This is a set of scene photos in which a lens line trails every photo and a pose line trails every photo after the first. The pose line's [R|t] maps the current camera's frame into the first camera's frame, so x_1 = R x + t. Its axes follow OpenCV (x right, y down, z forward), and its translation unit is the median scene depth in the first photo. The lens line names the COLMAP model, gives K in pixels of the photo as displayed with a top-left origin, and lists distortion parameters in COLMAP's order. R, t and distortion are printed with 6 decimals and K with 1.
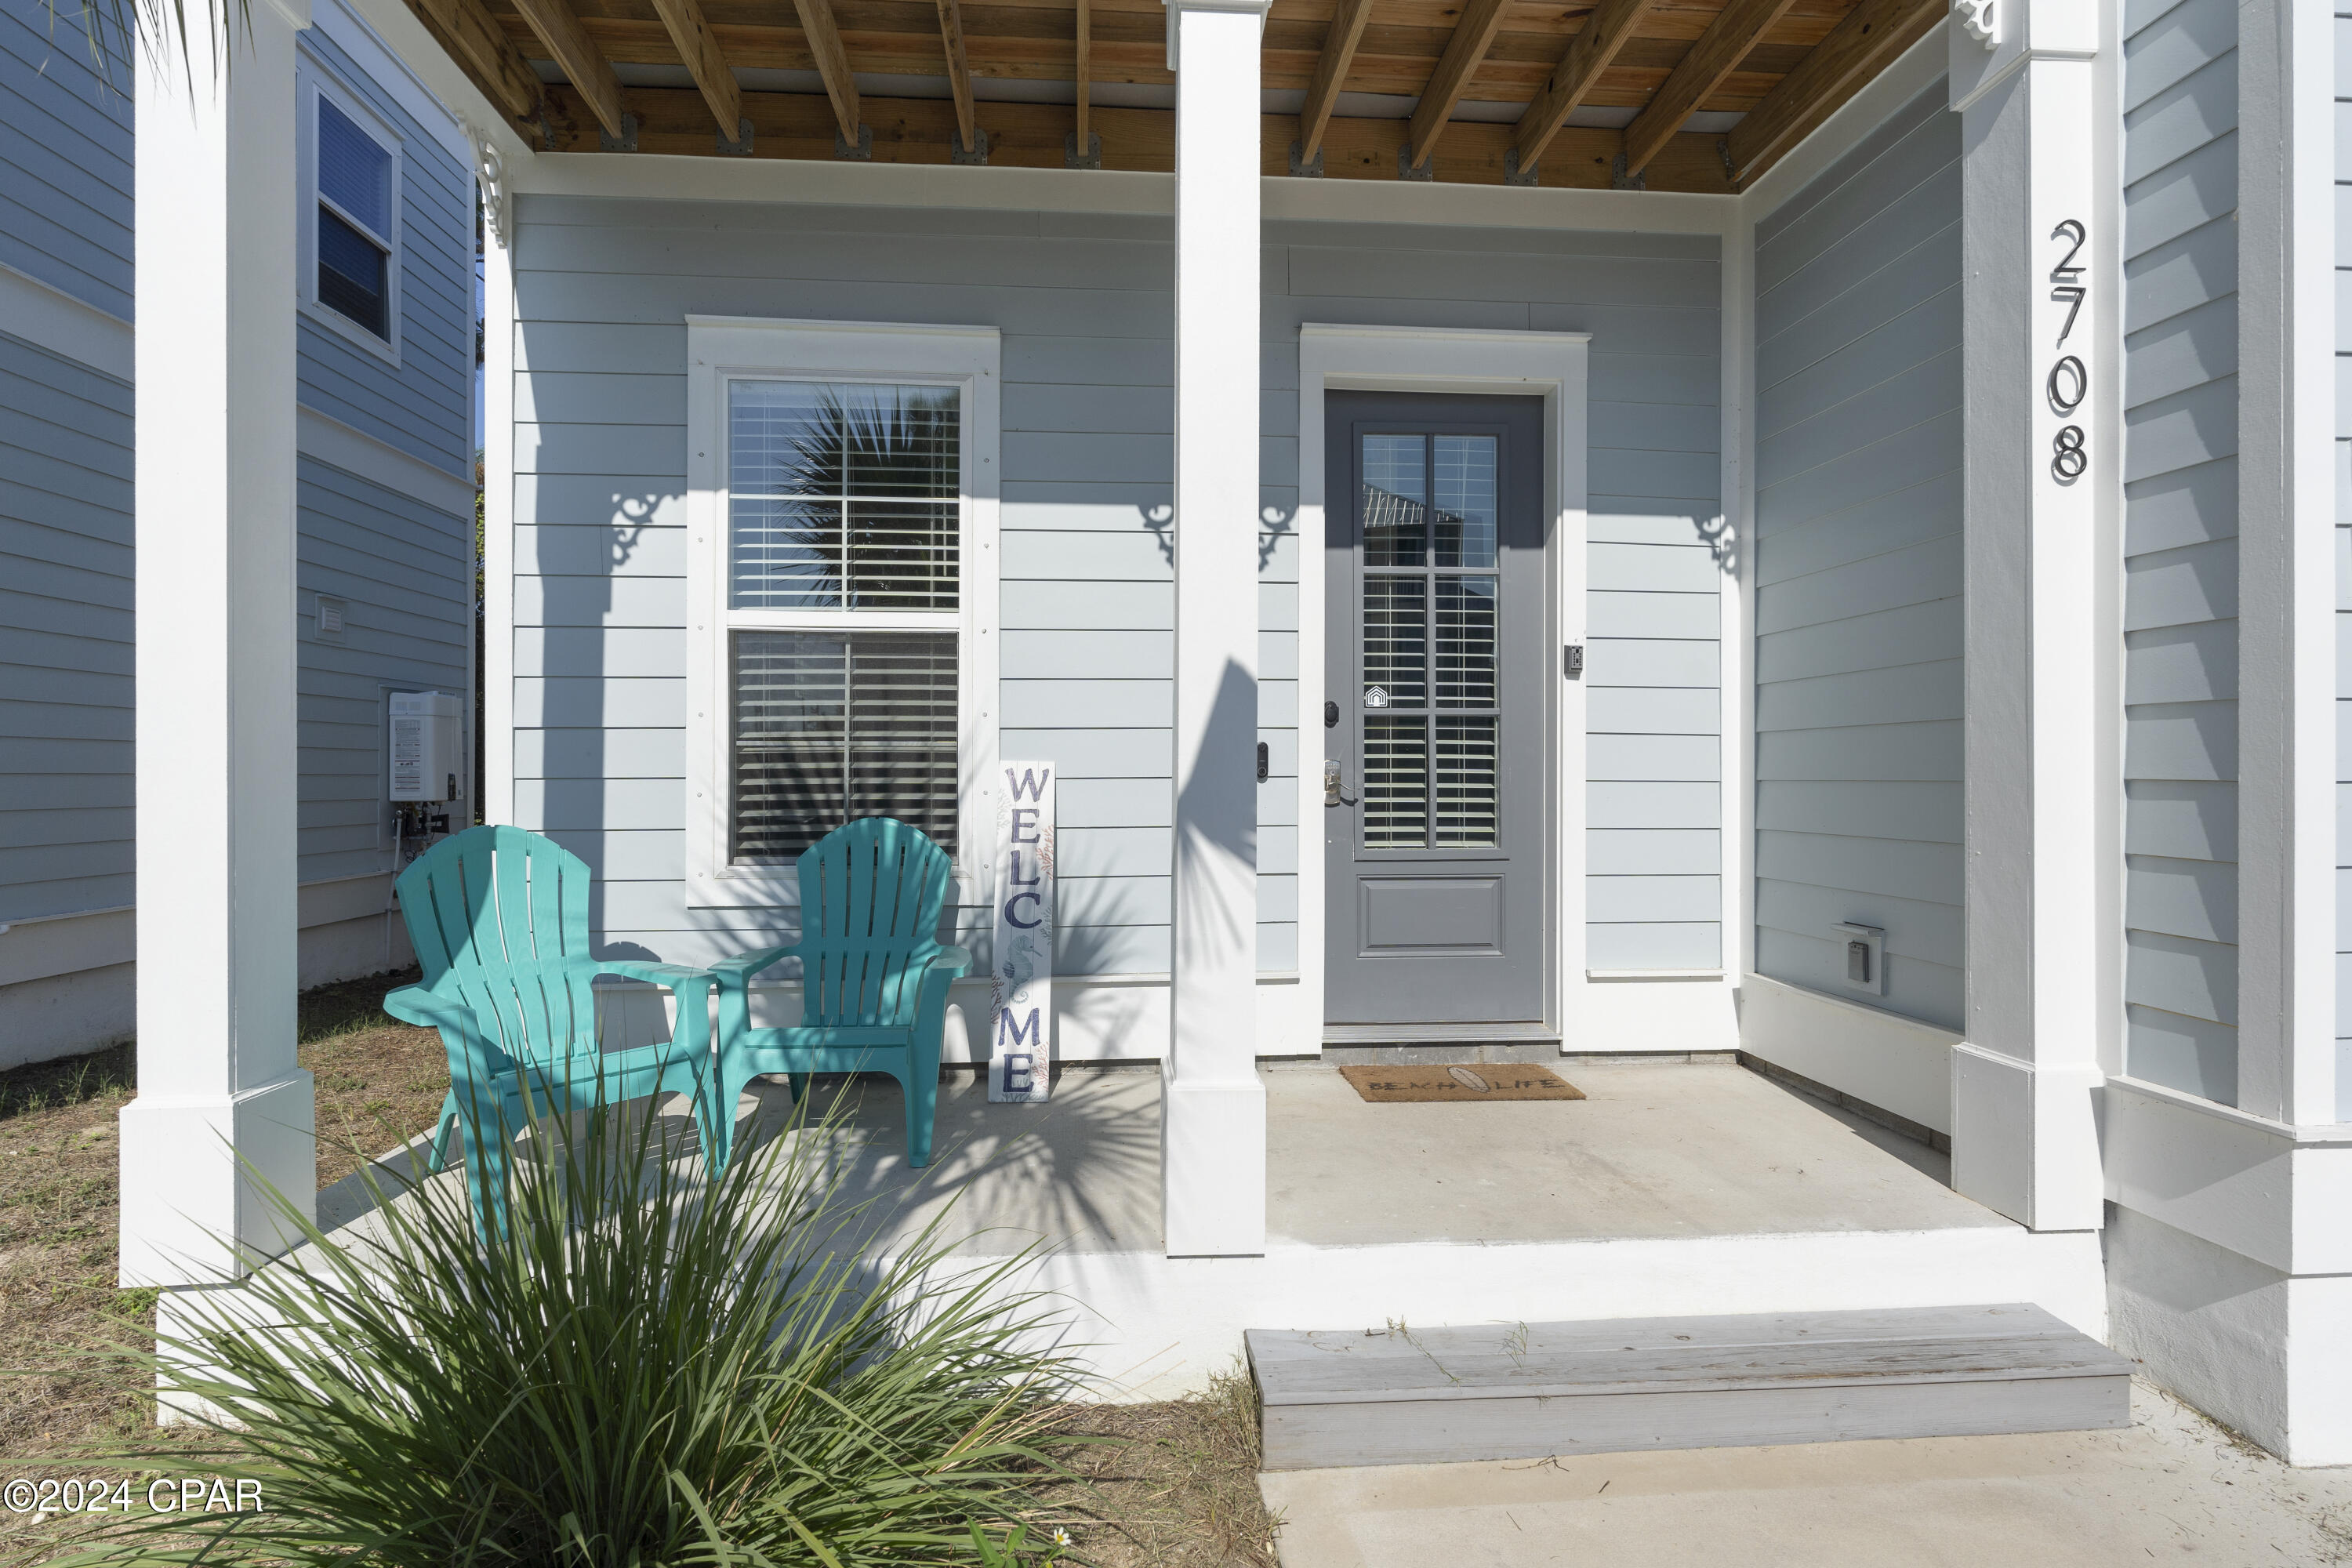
lens RADIAL K [[1112.0, 0, 1169.0], [0, 1112.0, 769.4], [0, 0, 1]] dist [0.001068, 0.000105]
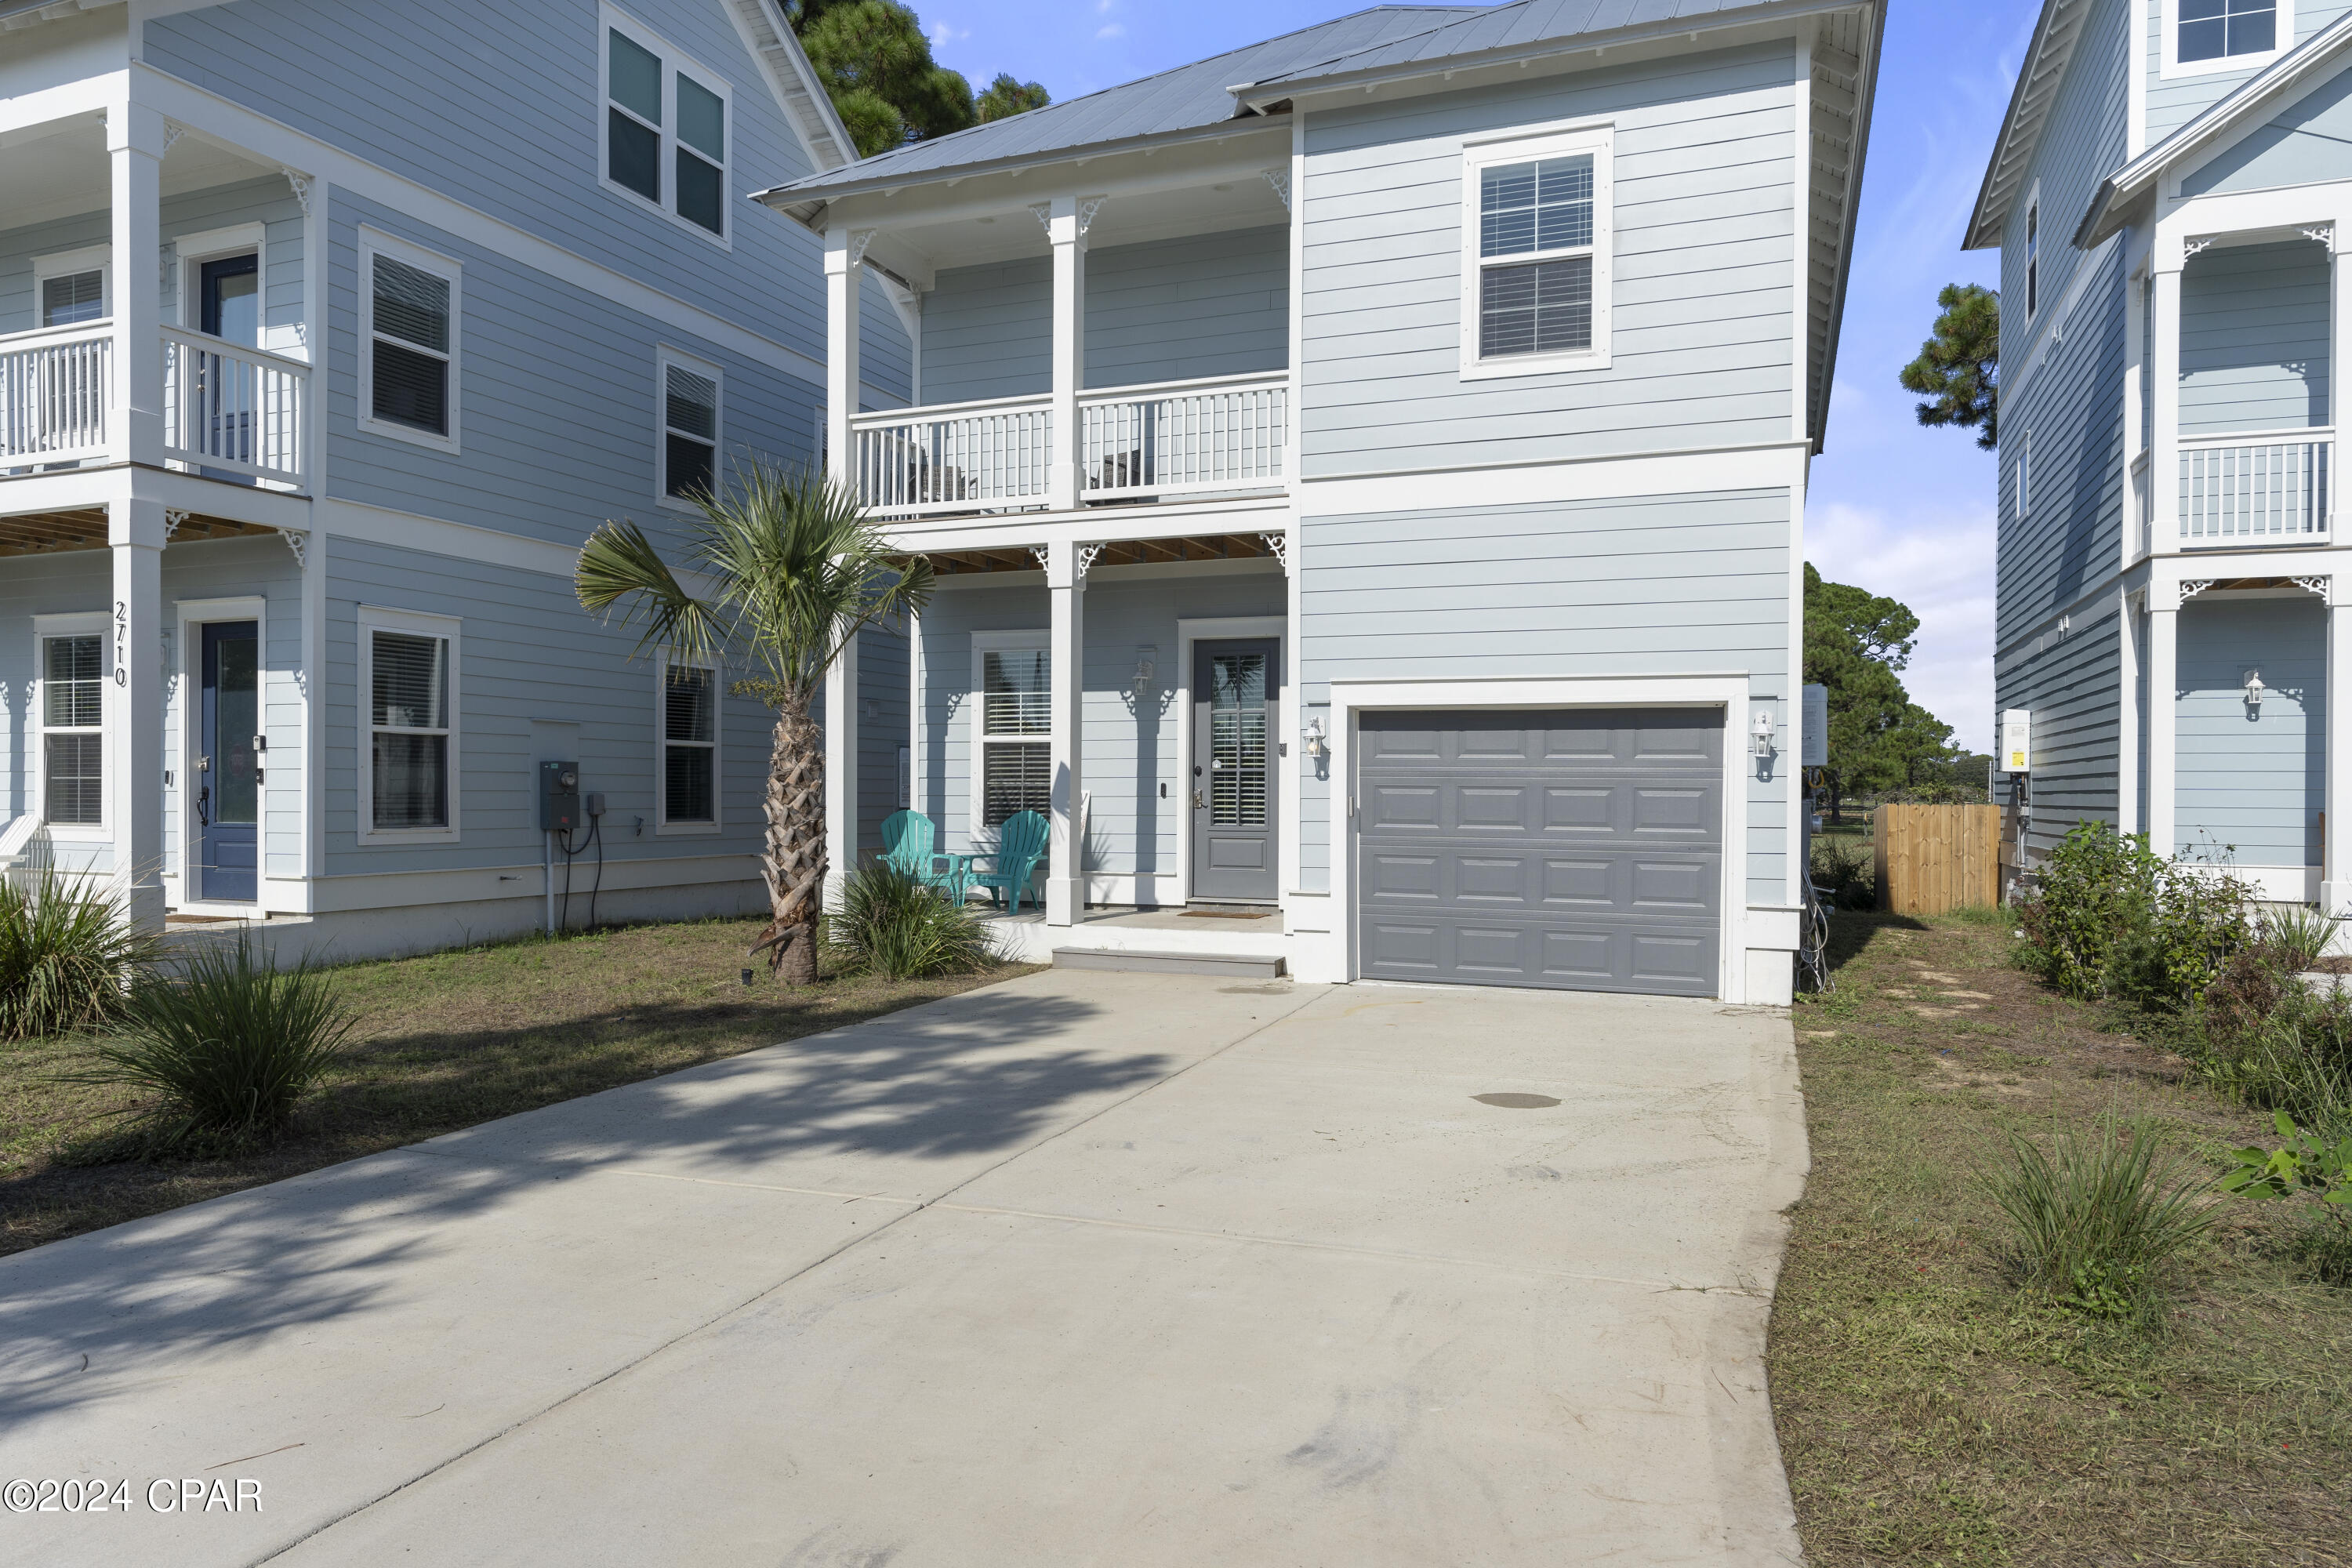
lens RADIAL K [[1513.1, 0, 1178.9], [0, 1513.1, 792.1], [0, 0, 1]] dist [-0.000133, -0.000010]
pose [[0.897568, 0.004208, -0.440856, 1.698292], [-0.003876, 0.999991, 0.001654, -0.009731], [0.440860, 0.000225, 0.897576, -2.159193]]
